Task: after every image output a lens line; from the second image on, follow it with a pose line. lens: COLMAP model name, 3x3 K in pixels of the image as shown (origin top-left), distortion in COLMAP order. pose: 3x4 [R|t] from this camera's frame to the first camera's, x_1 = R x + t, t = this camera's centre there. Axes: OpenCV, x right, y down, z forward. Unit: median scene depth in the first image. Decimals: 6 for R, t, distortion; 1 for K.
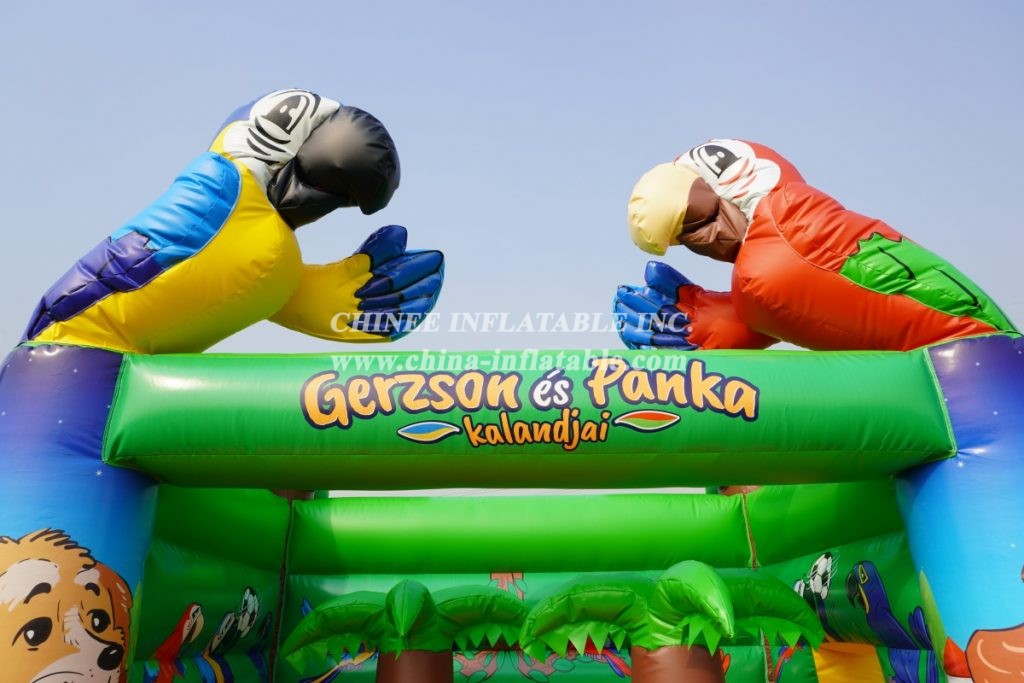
lens RADIAL K [[660.9, 0, 513.0], [0, 660.9, 346.5], [0, 0, 1]] dist [-0.027537, 0.000647]
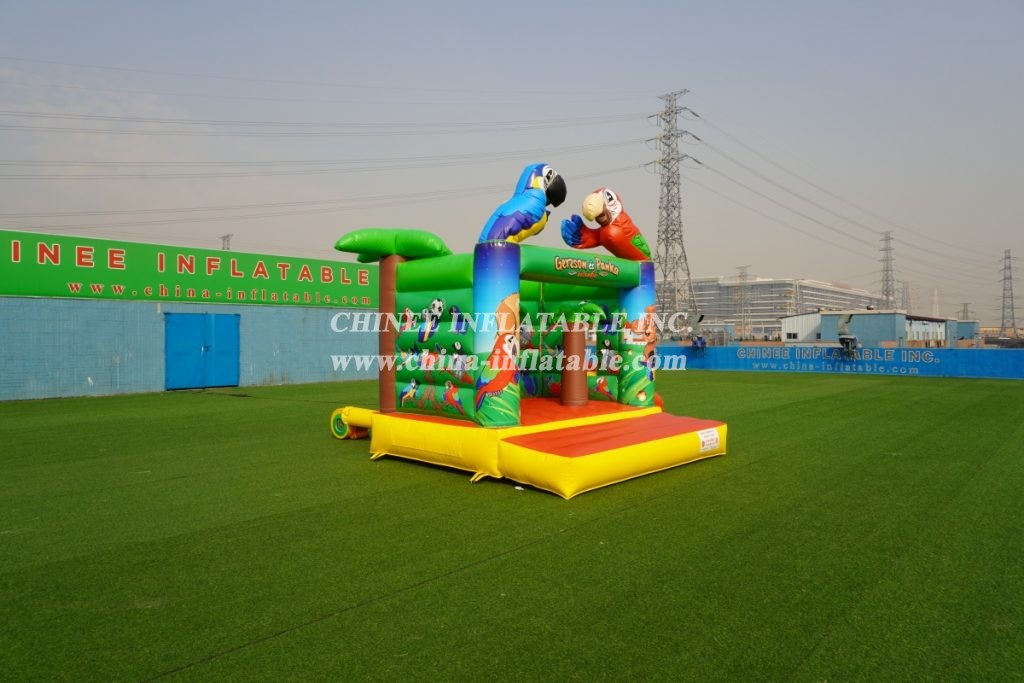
lens RADIAL K [[659.0, 0, 512.9], [0, 659.0, 330.2], [0, 0, 1]] dist [-0.008631, 0.000018]
pose [[0.704639, 0.018175, 0.709334, -3.104081], [-0.280056, 0.925638, 0.254485, -0.460278], [-0.651961, -0.377973, 0.657330, -1.541271]]
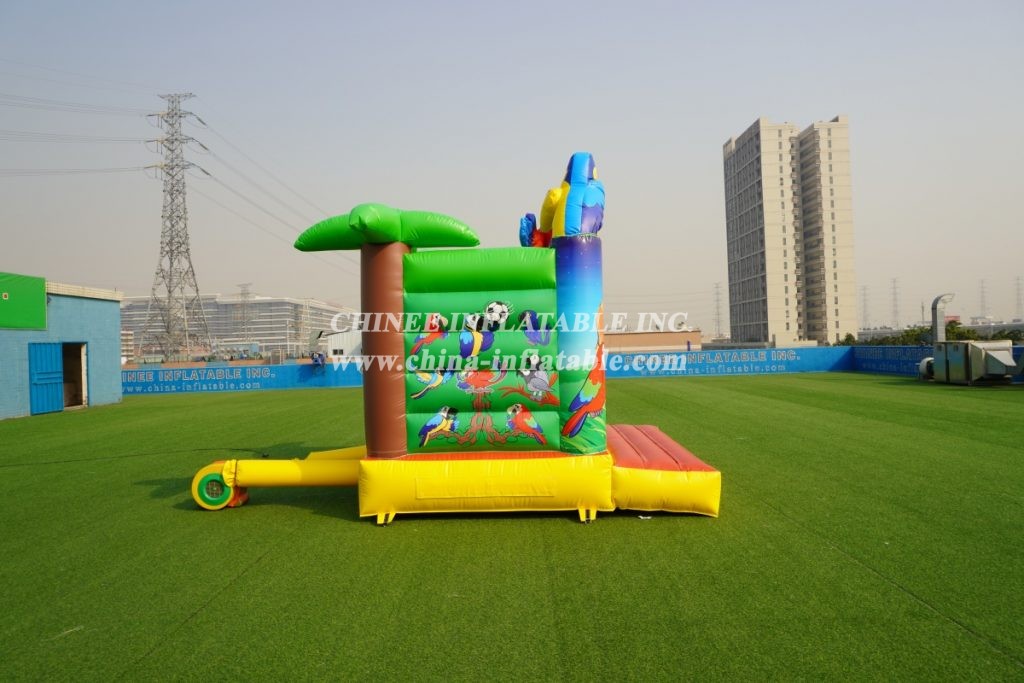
lens RADIAL K [[660.9, 0, 513.0], [0, 660.9, 346.5], [0, 0, 1]] dist [-0.027537, 0.000647]
pose [[0.088242, 0.010269, 0.996046, -3.673970], [-0.356281, 0.934121, 0.021933, 0.530759], [-0.930203, -0.356808, 0.086088, 0.836360]]
